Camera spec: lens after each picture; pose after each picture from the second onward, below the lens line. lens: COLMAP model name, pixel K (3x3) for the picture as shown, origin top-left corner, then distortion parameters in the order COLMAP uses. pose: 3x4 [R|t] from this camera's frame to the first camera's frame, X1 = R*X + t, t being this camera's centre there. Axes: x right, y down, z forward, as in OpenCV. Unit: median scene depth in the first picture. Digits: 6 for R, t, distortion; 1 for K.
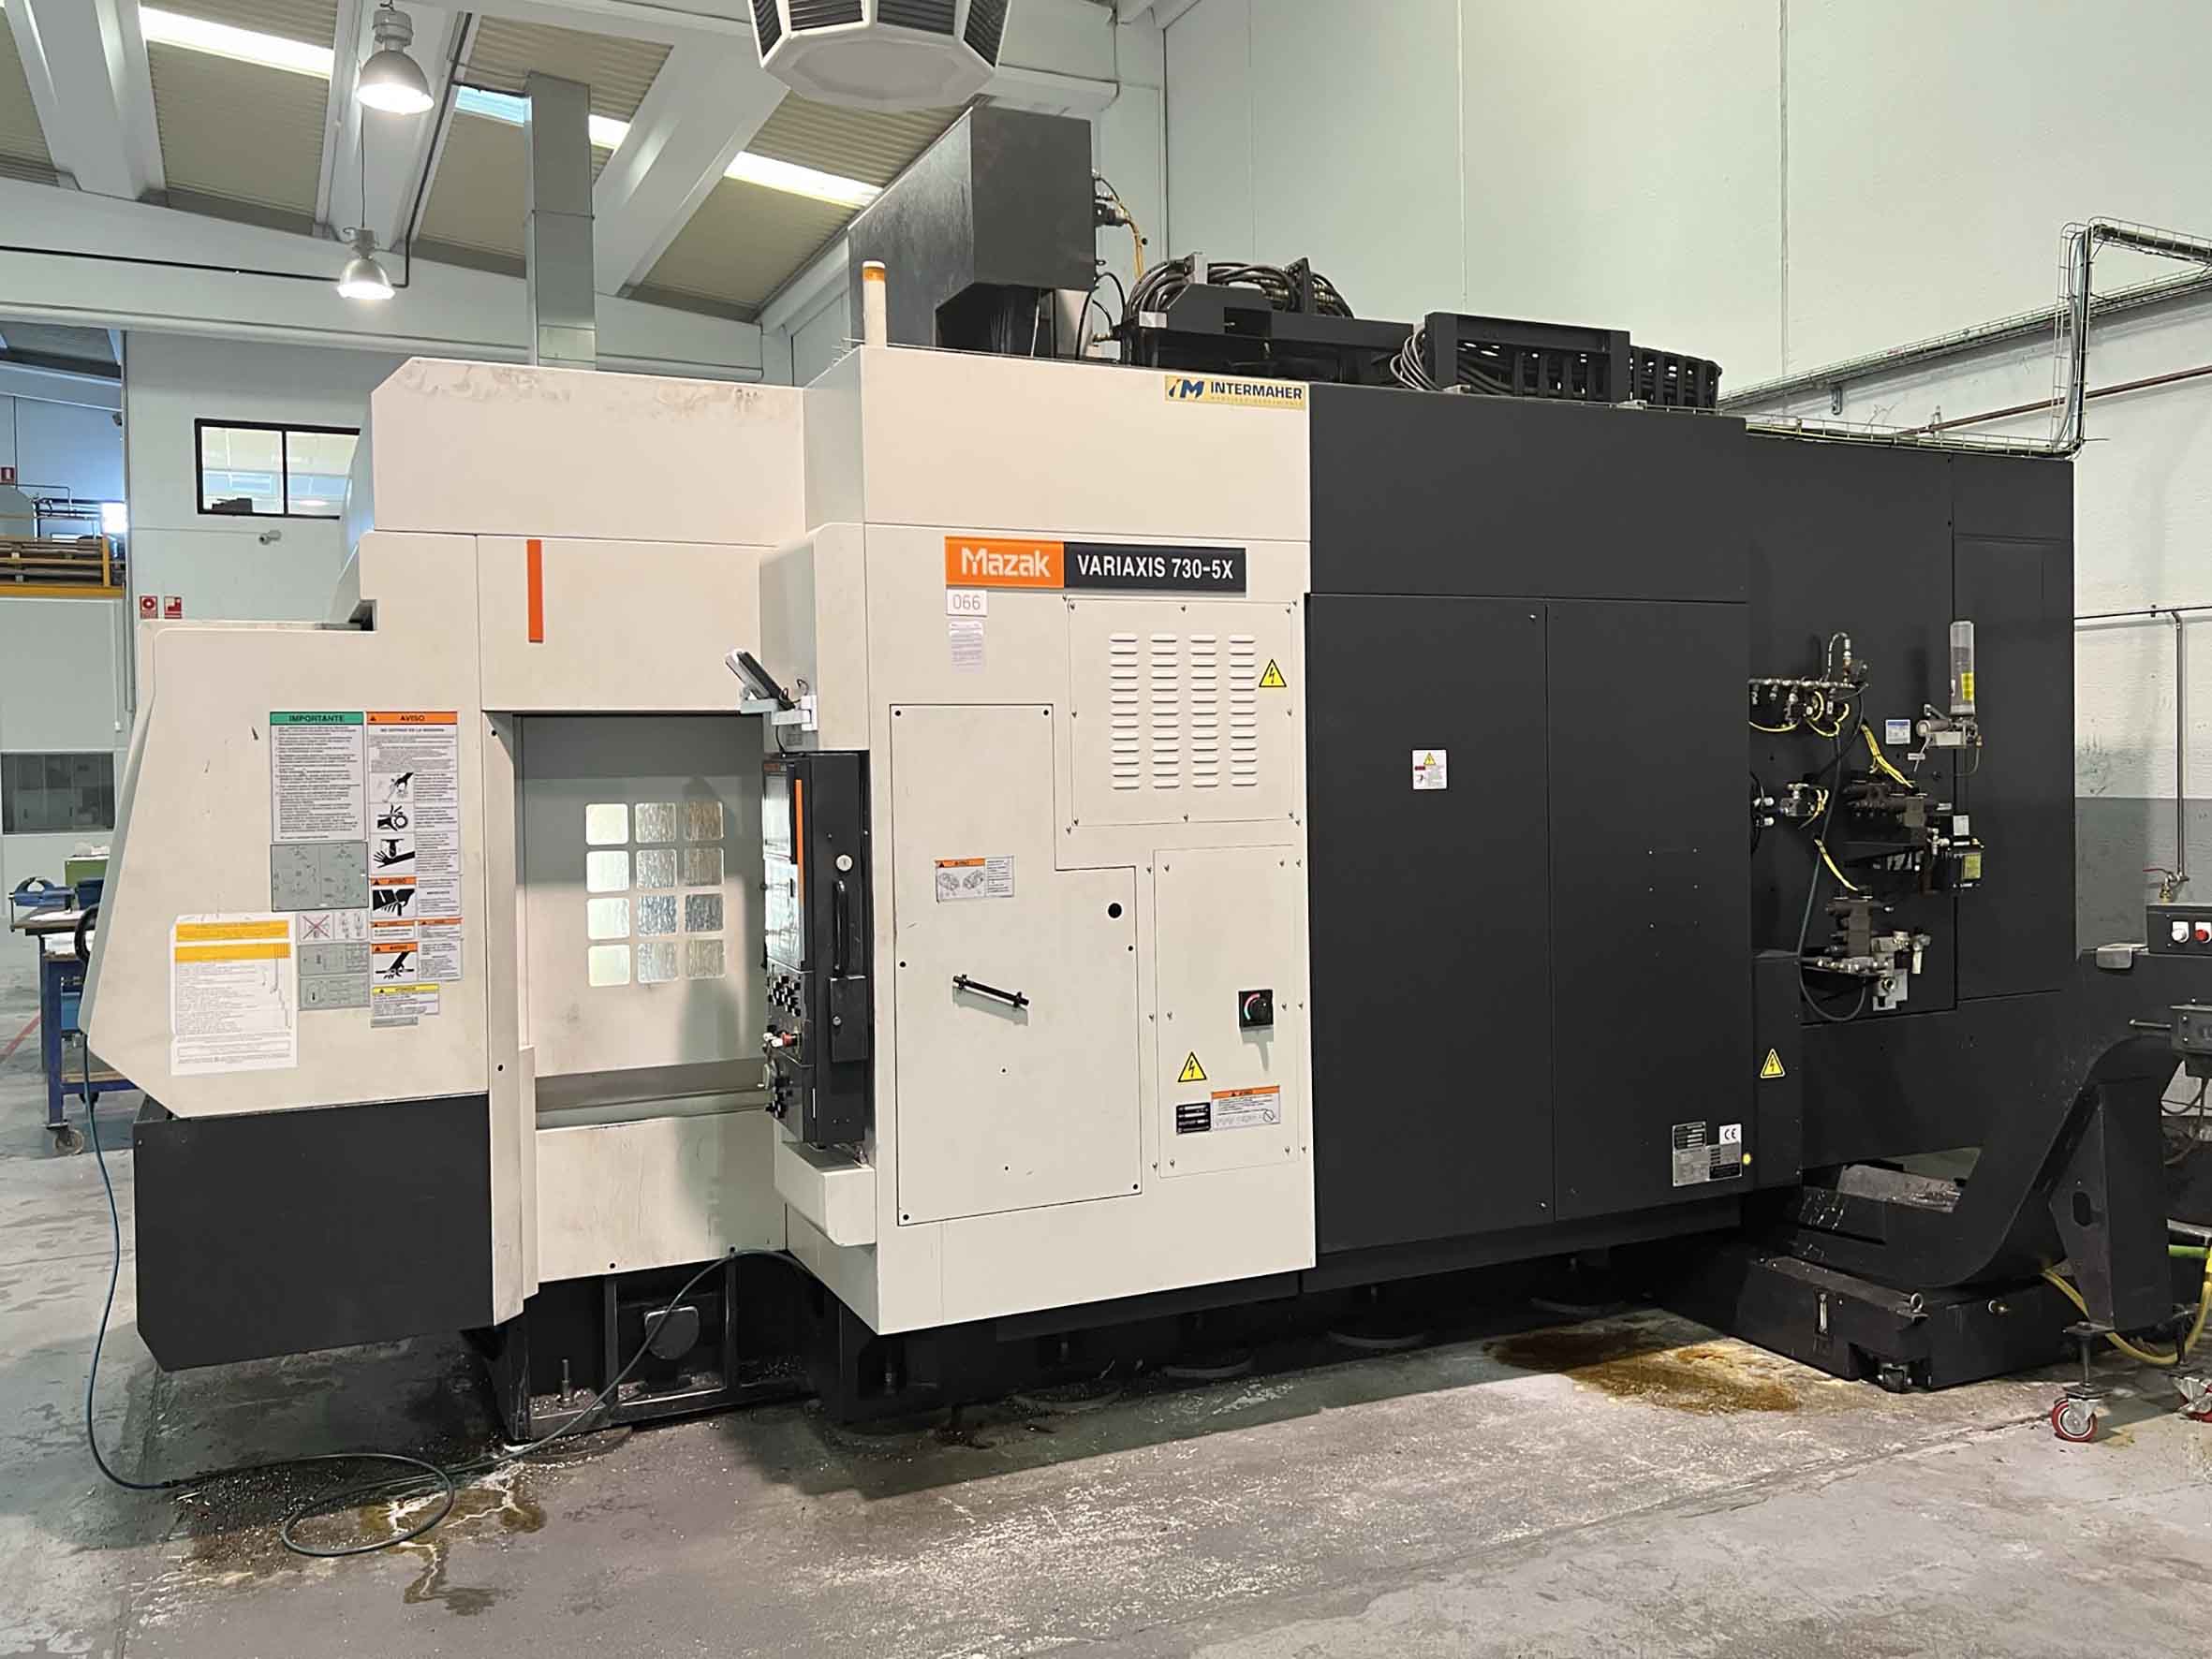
lens RADIAL K [[1842.5, 0, 1106.0], [0, 1842.5, 829.5], [0, 0, 1]] dist [0.066552, -0.099844]
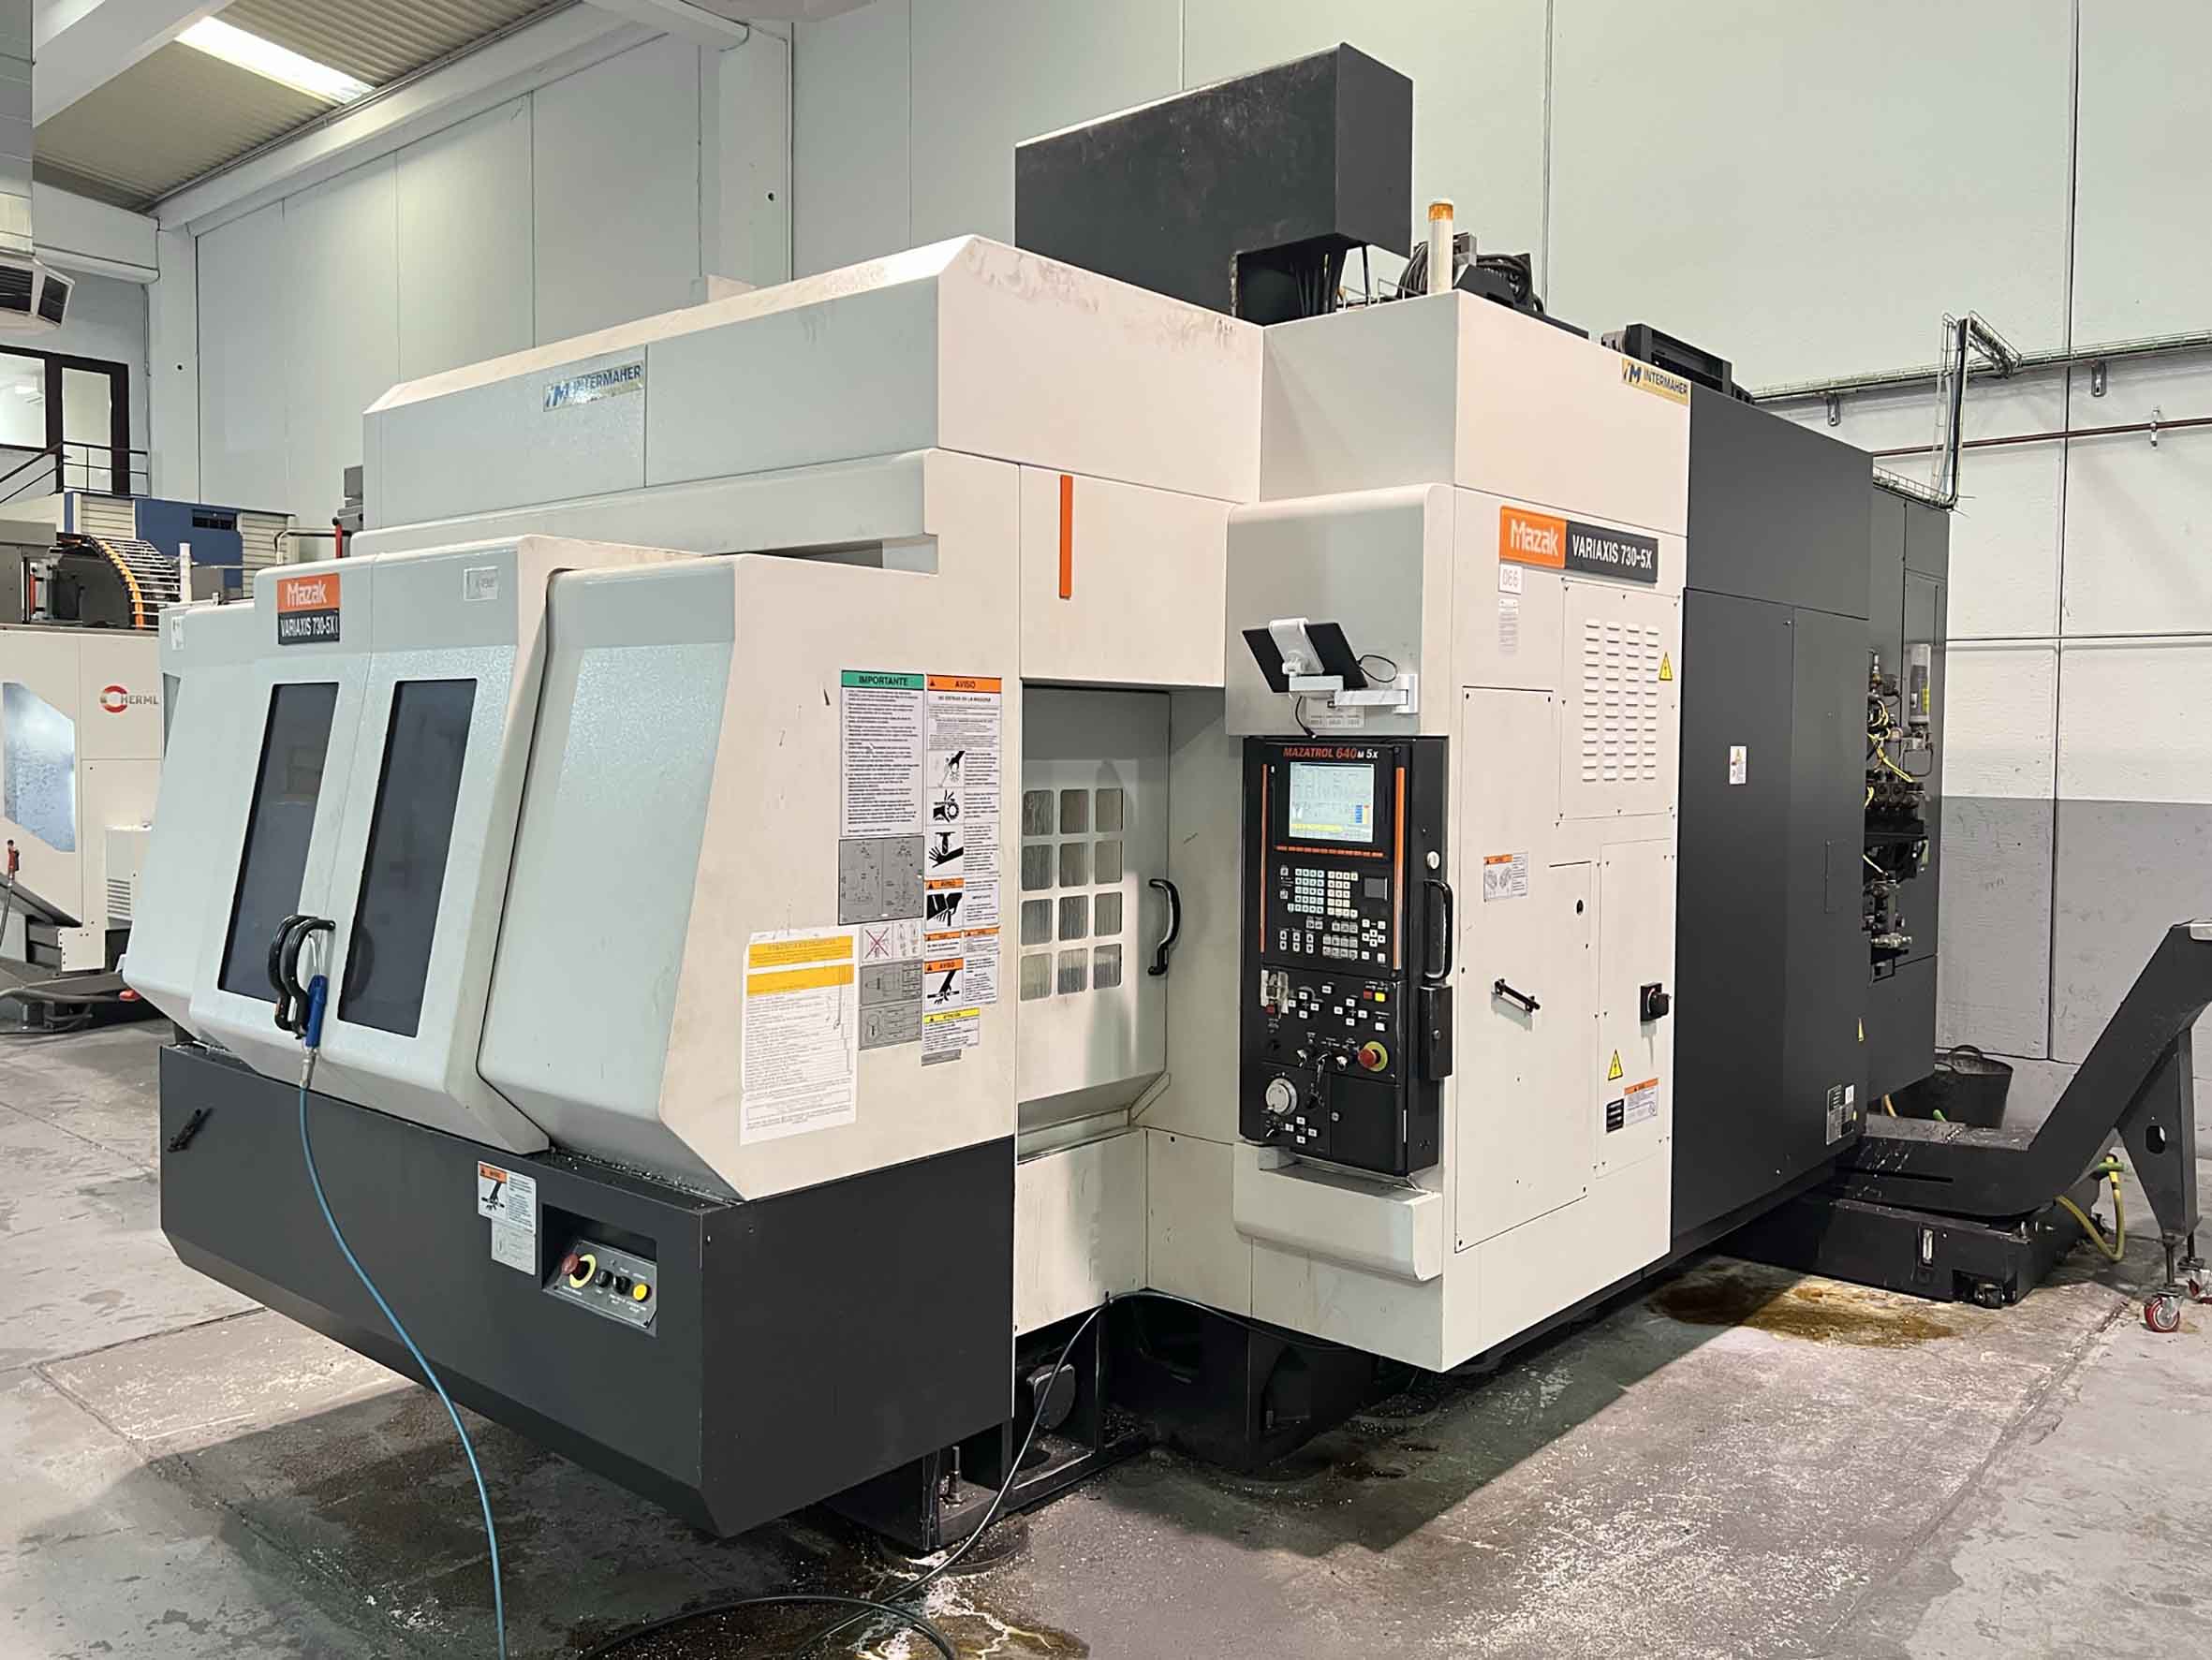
lens RADIAL K [[1751.9, 0, 1106.0], [0, 1751.9, 830.0], [0, 0, 1]] dist [0.085575, -0.099593]
pose [[0.908655, -0.001043, 0.417547, -0.624591], [-0.002994, 0.999955, 0.009013, -0.002818], [-0.417538, -0.009440, 0.908610, 0.267062]]
